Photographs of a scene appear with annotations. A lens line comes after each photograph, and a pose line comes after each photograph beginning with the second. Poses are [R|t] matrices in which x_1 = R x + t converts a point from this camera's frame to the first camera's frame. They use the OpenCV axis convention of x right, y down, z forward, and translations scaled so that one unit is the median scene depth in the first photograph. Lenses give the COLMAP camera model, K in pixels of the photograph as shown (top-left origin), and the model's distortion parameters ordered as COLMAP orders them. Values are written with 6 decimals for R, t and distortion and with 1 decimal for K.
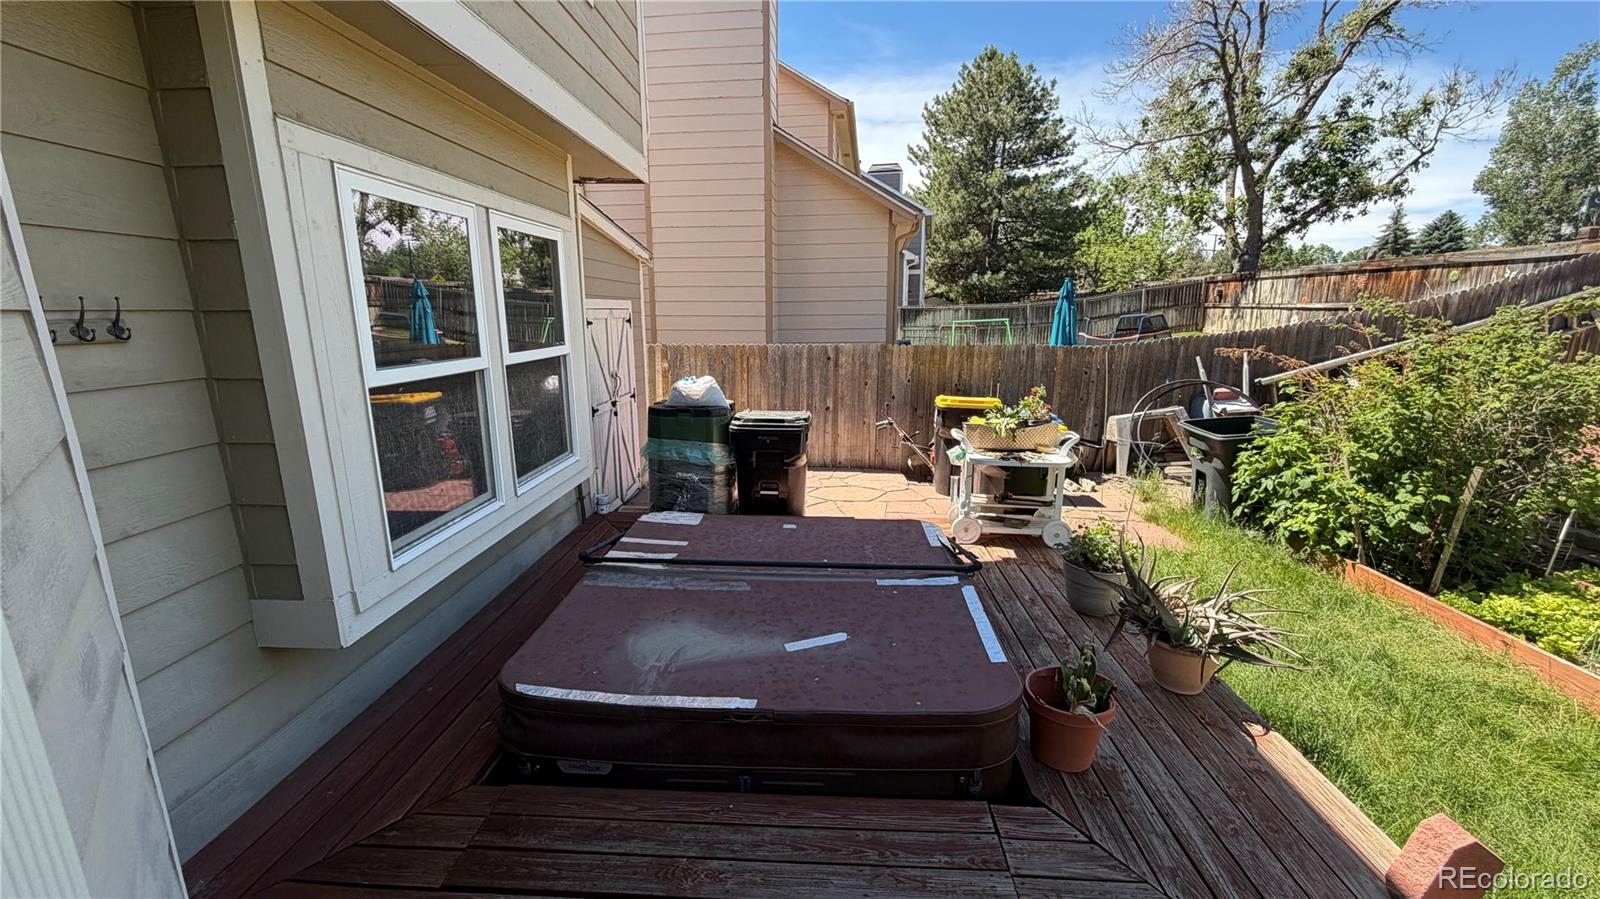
lens RADIAL K [[638.5, 0, 793.8], [0, 638.5, 451.3], [0, 0, 1]] dist [-0.002443, 0.001336]
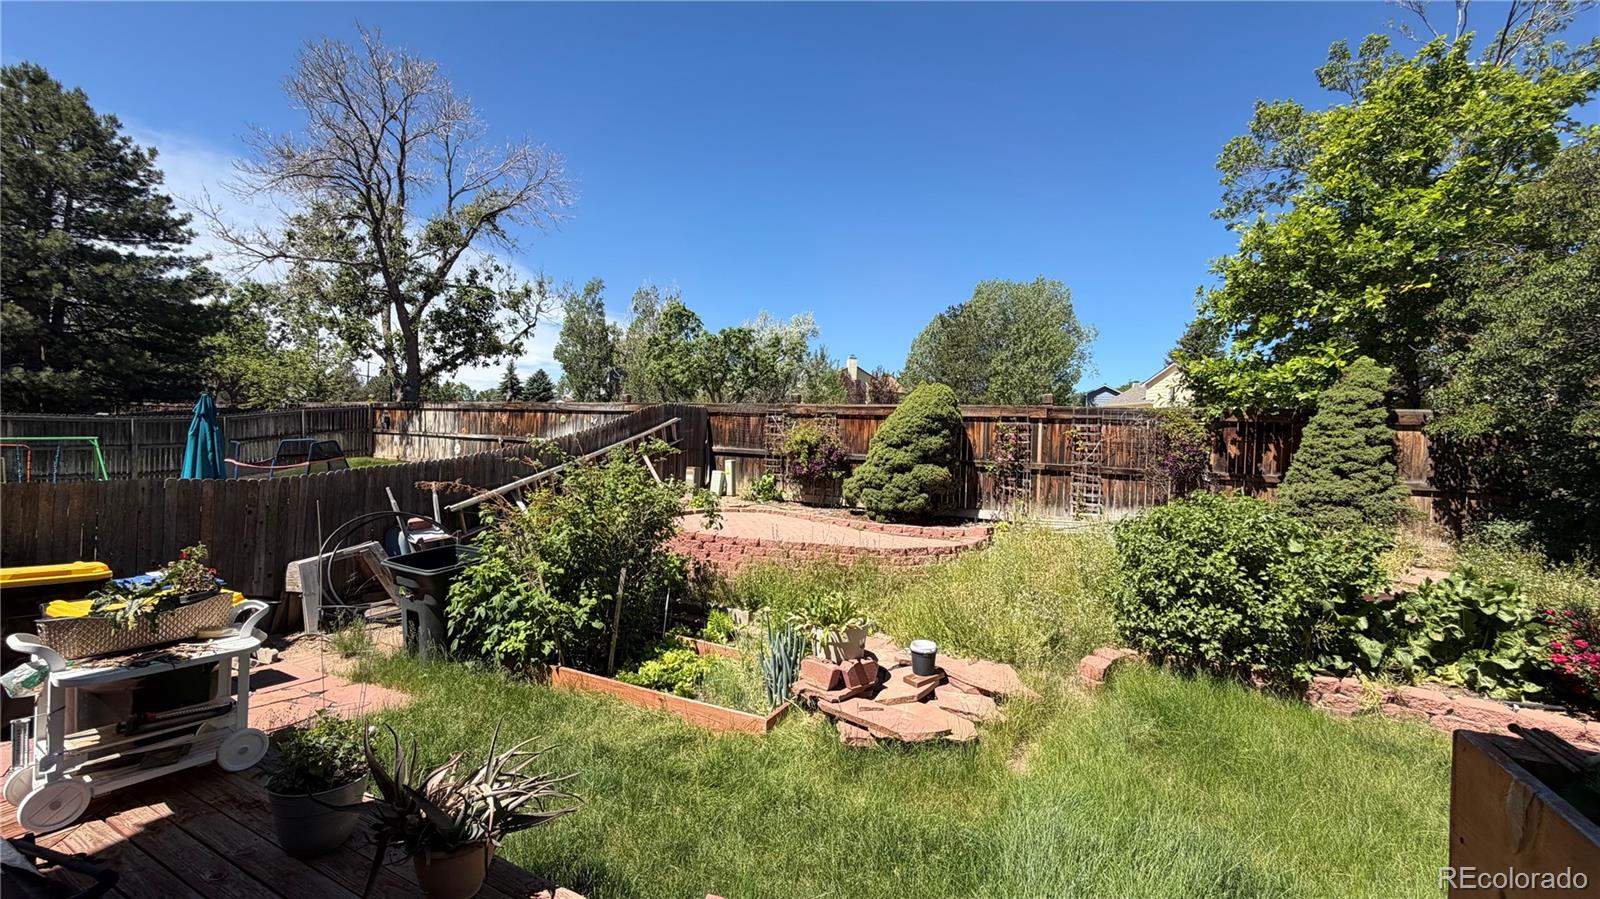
lens RADIAL K [[638.5, 0, 794.1], [0, 638.5, 450.3], [0, 0, 1]] dist [-0.002443, 0.001336]
pose [[0.403347, 0.017198, 0.914885, 0.001123], [0.157209, 0.983655, -0.087799, -0.011510], [-0.901441, 0.179242, 0.394051, 0.031270]]
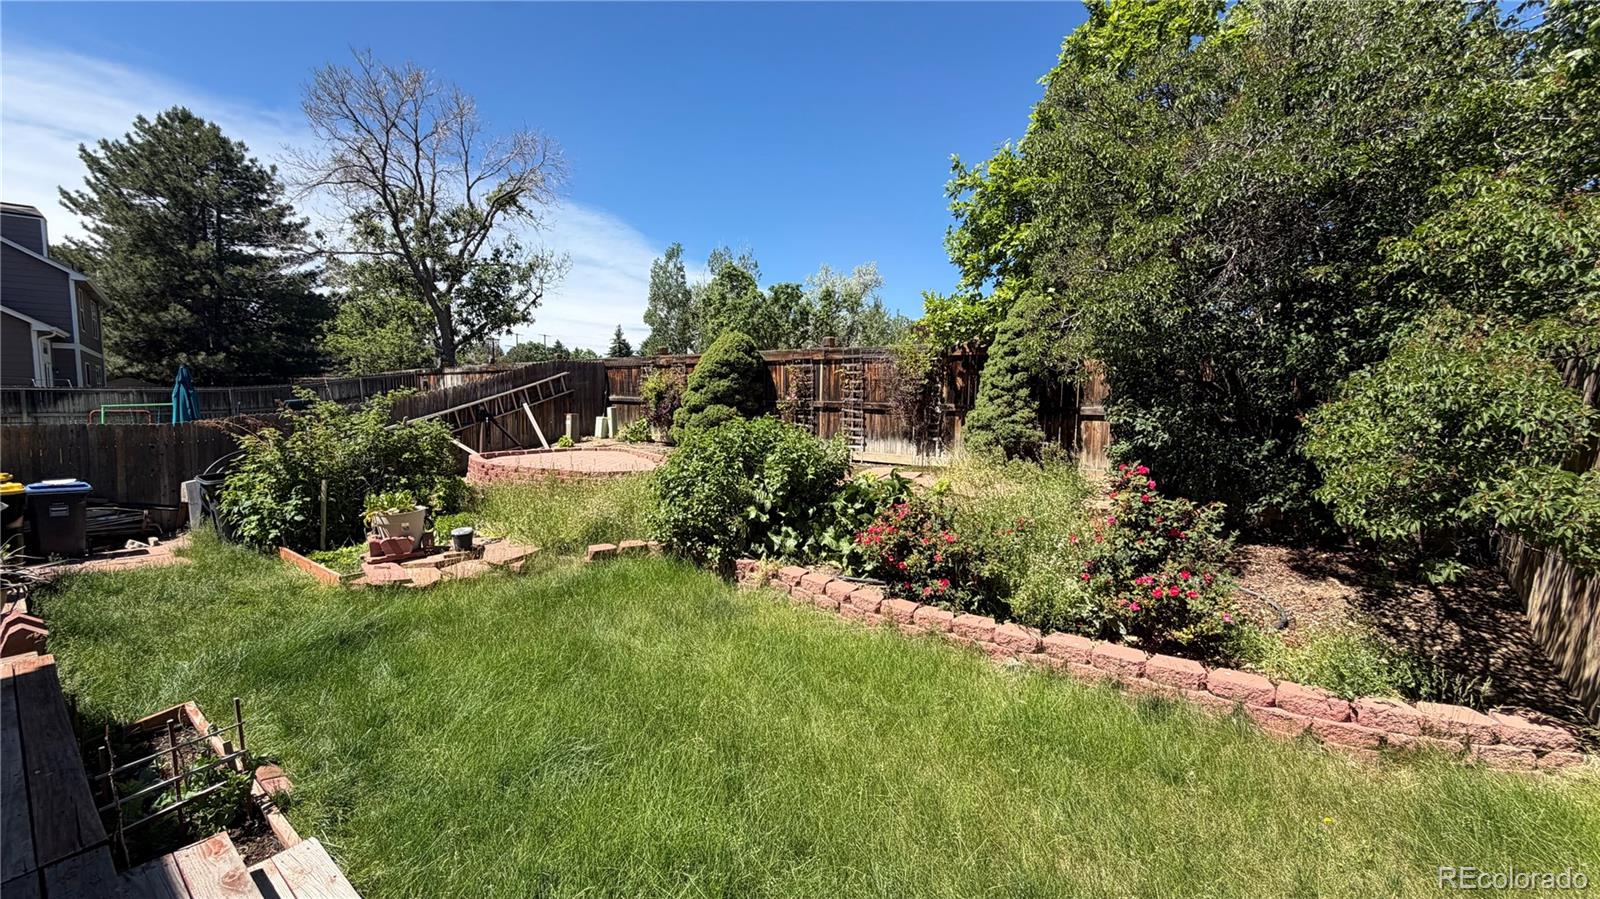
lens RADIAL K [[638.5, 0, 794.6], [0, 638.5, 451.2], [0, 0, 1]] dist [-0.002443, 0.001336]
pose [[0.573429, -0.054225, 0.817459, 0.093347], [0.163150, 0.985380, -0.049082, 0.067438], [-0.802846, 0.161513, 0.573892, -0.305779]]
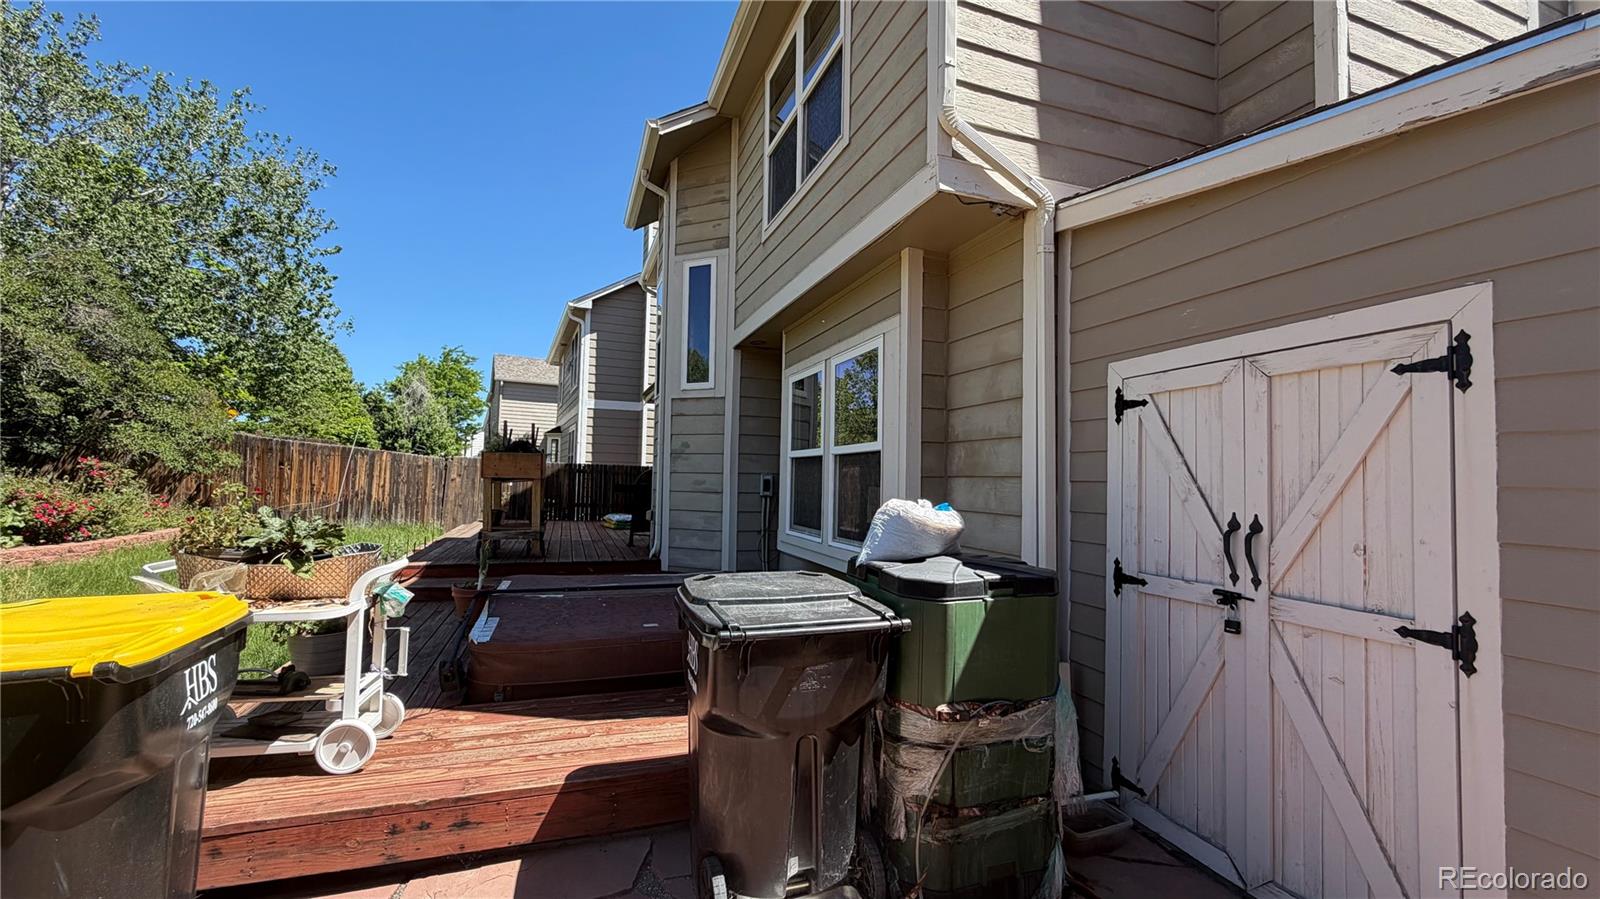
lens RADIAL K [[638.5, 0, 791.7], [0, 638.5, 452.3], [0, 0, 1]] dist [-0.002443, 0.001336]
pose [[-0.920632, -0.035813, -0.388786, 0.044355], [-0.103669, 0.982462, 0.154985, -0.078451], [0.376418, 0.182989, -0.908199, 0.503088]]
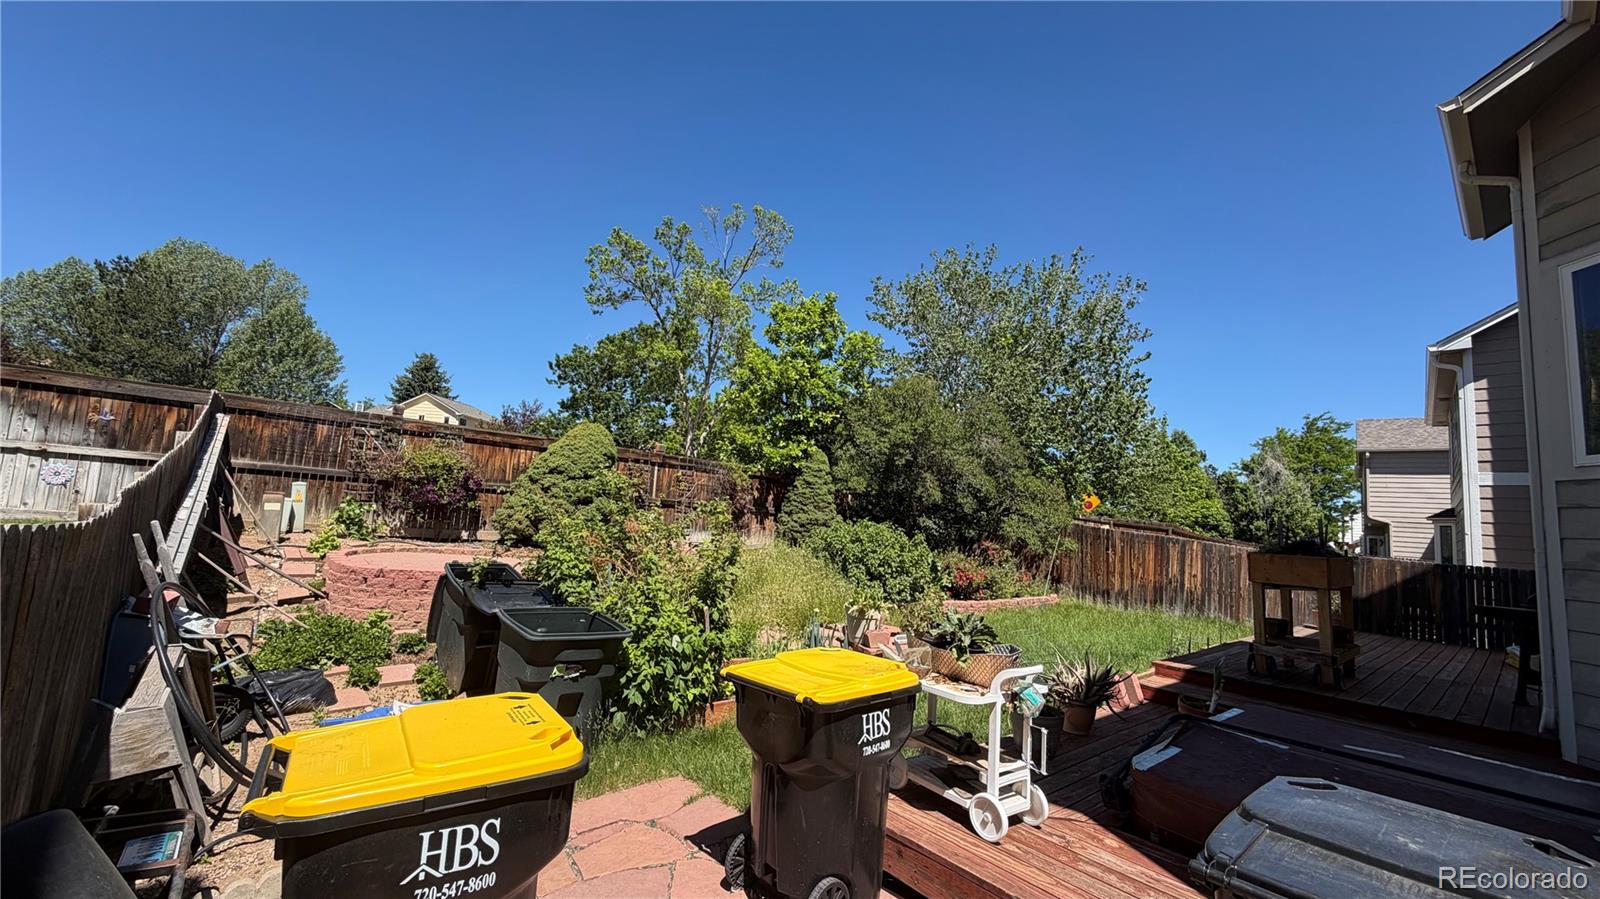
lens RADIAL K [[638.5, 0, 795.0], [0, 638.5, 450.3], [0, 0, 1]] dist [-0.002443, 0.001336]
pose [[-0.698717, 0.033659, 0.714606, -0.018008], [0.089362, 0.995175, 0.040501, -0.093006], [-0.709795, 0.092157, -0.698354, 0.495381]]
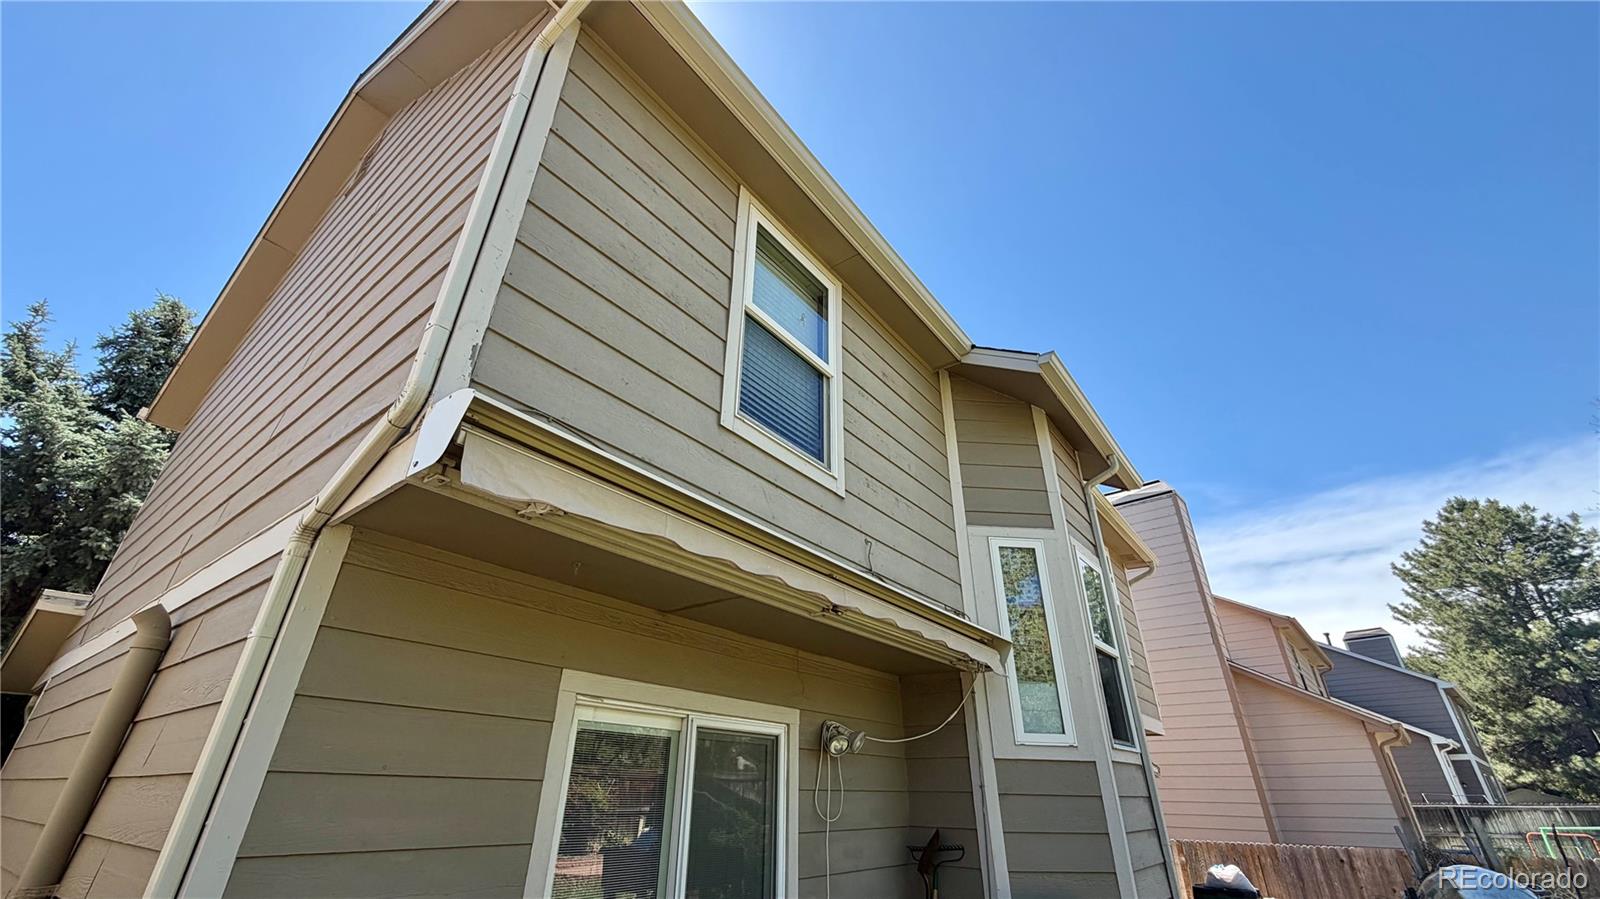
lens RADIAL K [[638.5, 0, 794.1], [0, 638.5, 449.7], [0, 0, 1]] dist [-0.002443, 0.001336]
pose [[0.820132, -0.259485, -0.509953, 0.012340], [-0.137322, 0.775940, -0.615678, 0.065535], [0.555452, 0.574964, 0.600740, -0.357229]]
